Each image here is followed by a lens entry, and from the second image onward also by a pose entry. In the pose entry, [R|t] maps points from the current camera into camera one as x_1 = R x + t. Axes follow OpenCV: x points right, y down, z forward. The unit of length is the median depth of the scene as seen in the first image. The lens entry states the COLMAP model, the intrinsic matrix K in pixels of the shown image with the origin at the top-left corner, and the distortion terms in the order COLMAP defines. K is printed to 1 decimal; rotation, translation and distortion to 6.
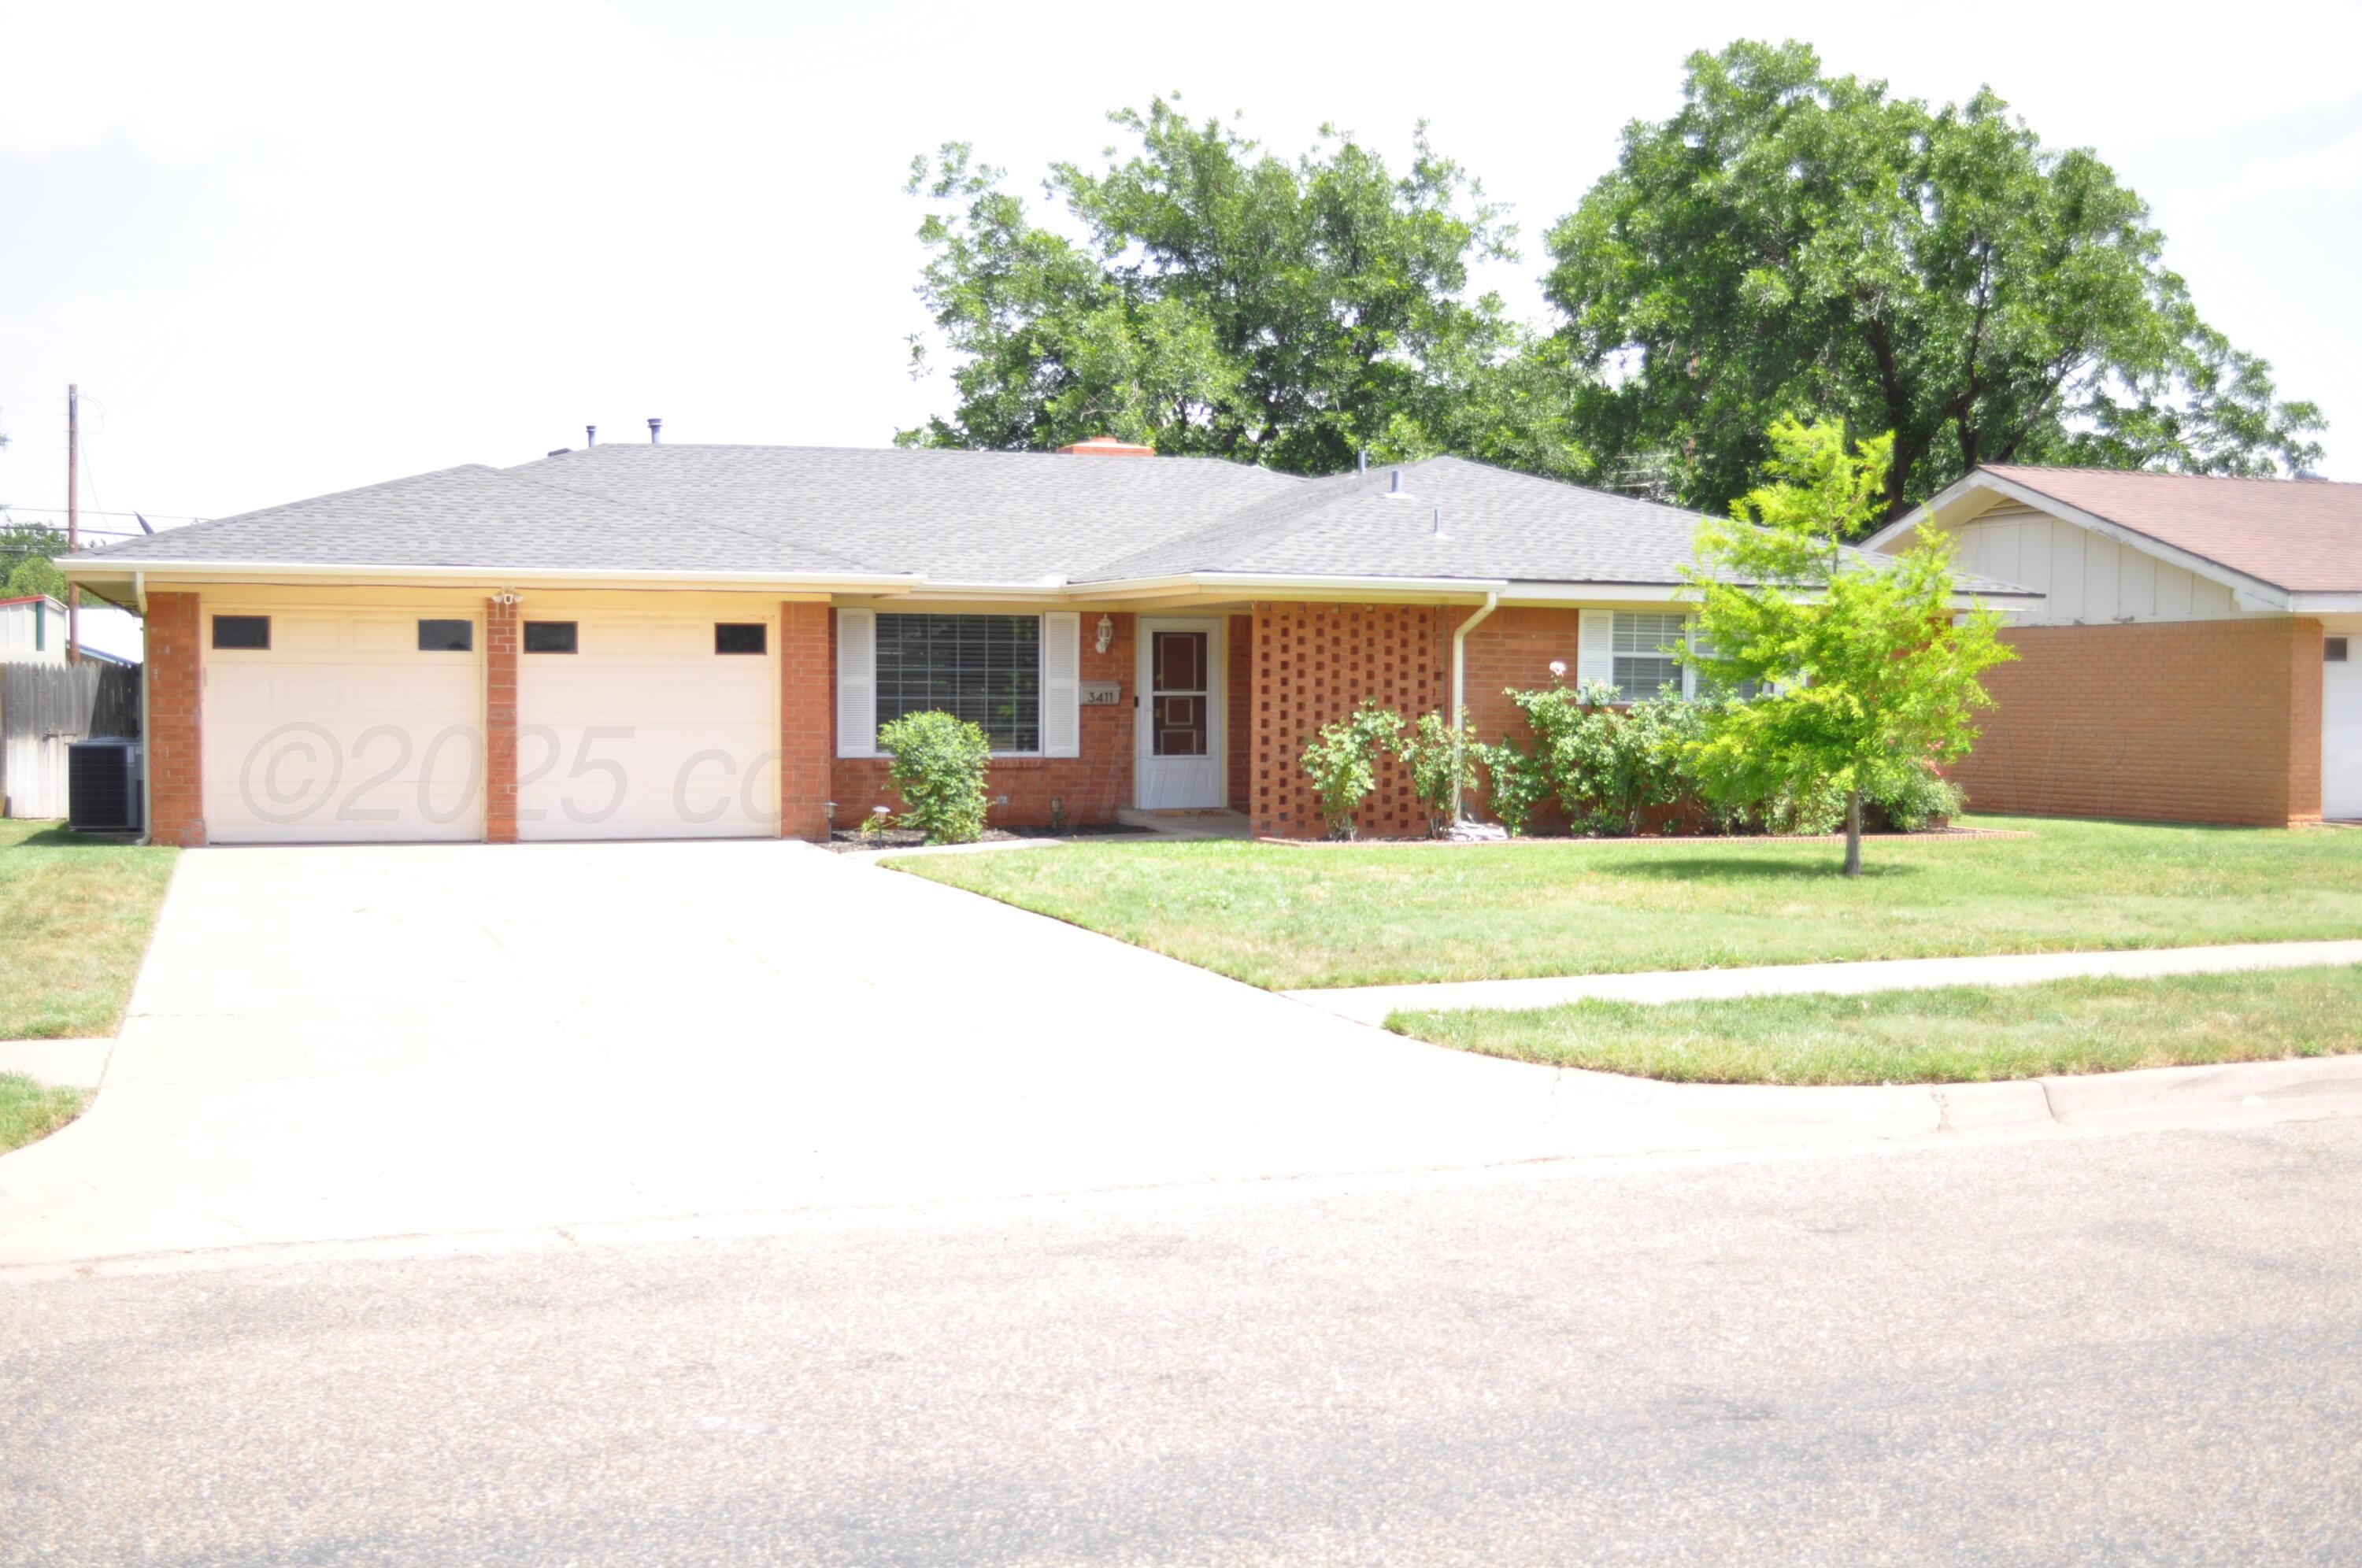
lens RADIAL K [[2605.8, 0, 1181.0], [0, 2605.8, 784.0], [0, 0, 1]] dist [-0.055742, 0.019559]
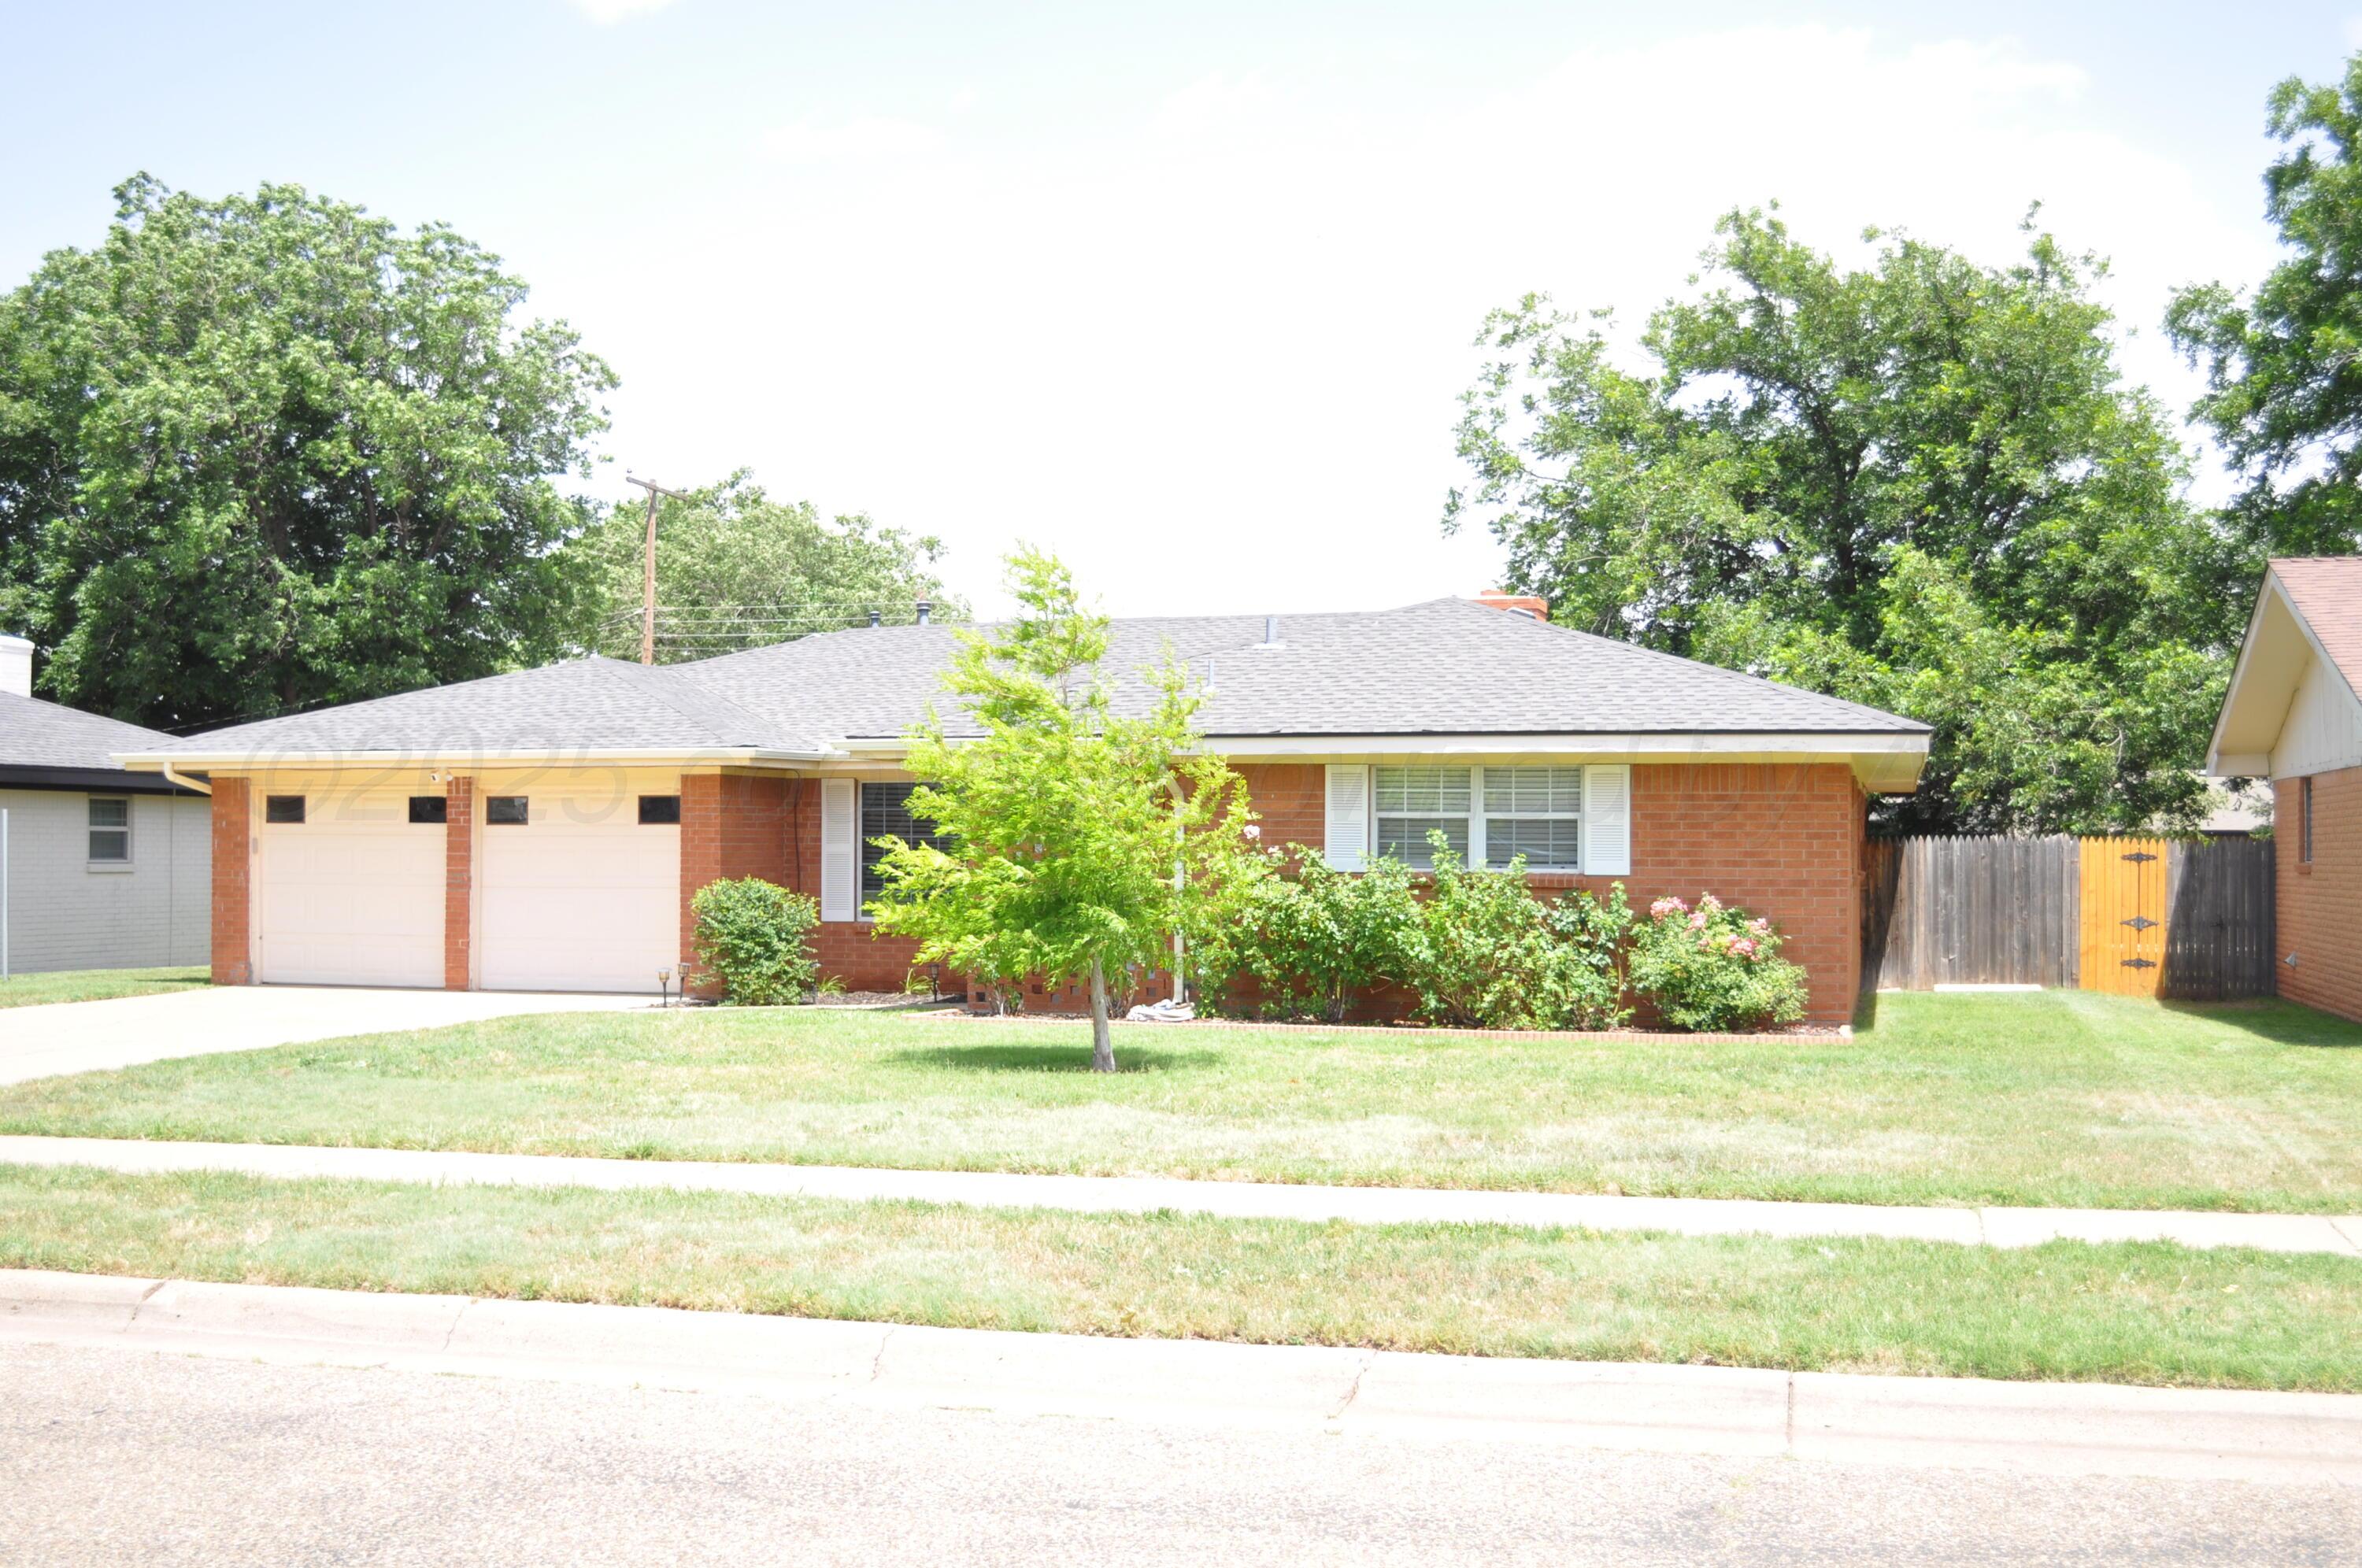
lens RADIAL K [[2605.8, 0, 1181.0], [0, 2605.8, 784.0], [0, 0, 1]] dist [-0.055742, 0.019559]
pose [[0.803208, -0.018118, -0.595423, 0.653638], [-0.019520, 0.998200, -0.056706, -0.009280], [0.595379, 0.057169, 0.801409, 0.260107]]
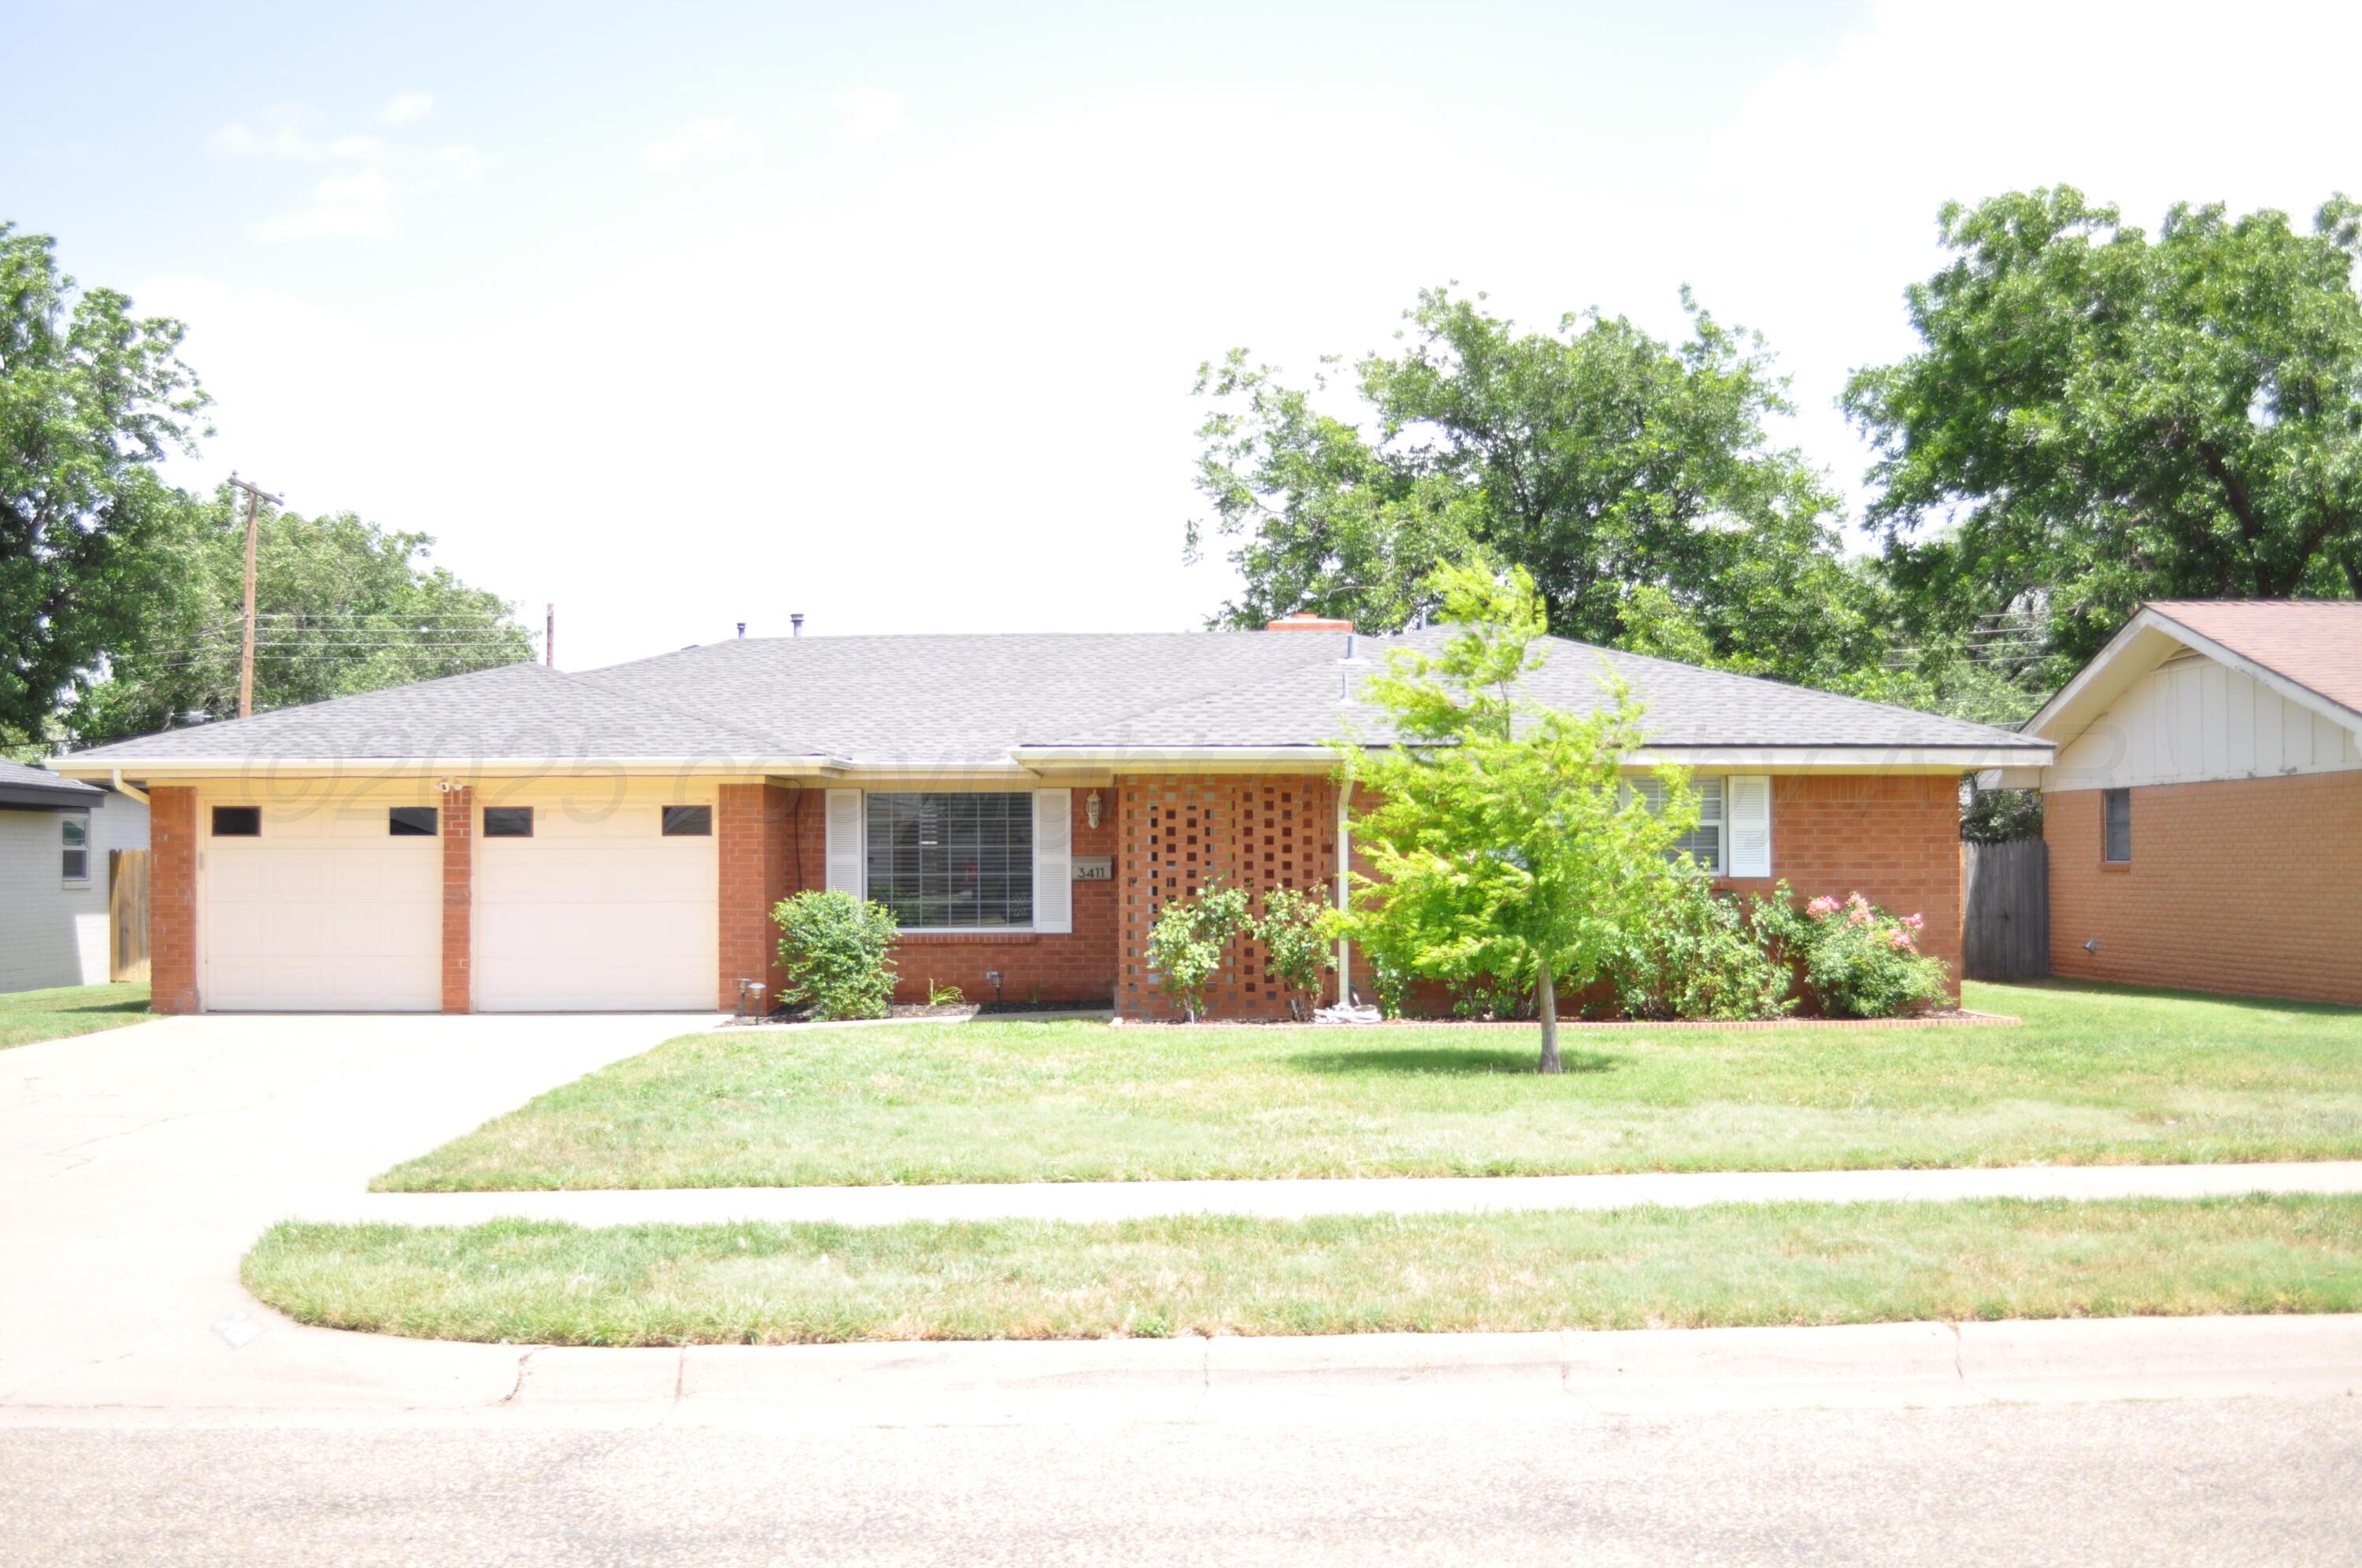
lens RADIAL K [[2414.3, 0, 1187.0], [0, 2414.3, 678.7], [0, 0, 1]] dist [-0.028995, 0.007146]
pose [[0.947602, -0.034007, -0.317639, 0.334616], [-0.001162, 0.993944, -0.109882, -0.005992], [0.319452, 0.104493, 0.941824, 0.141027]]
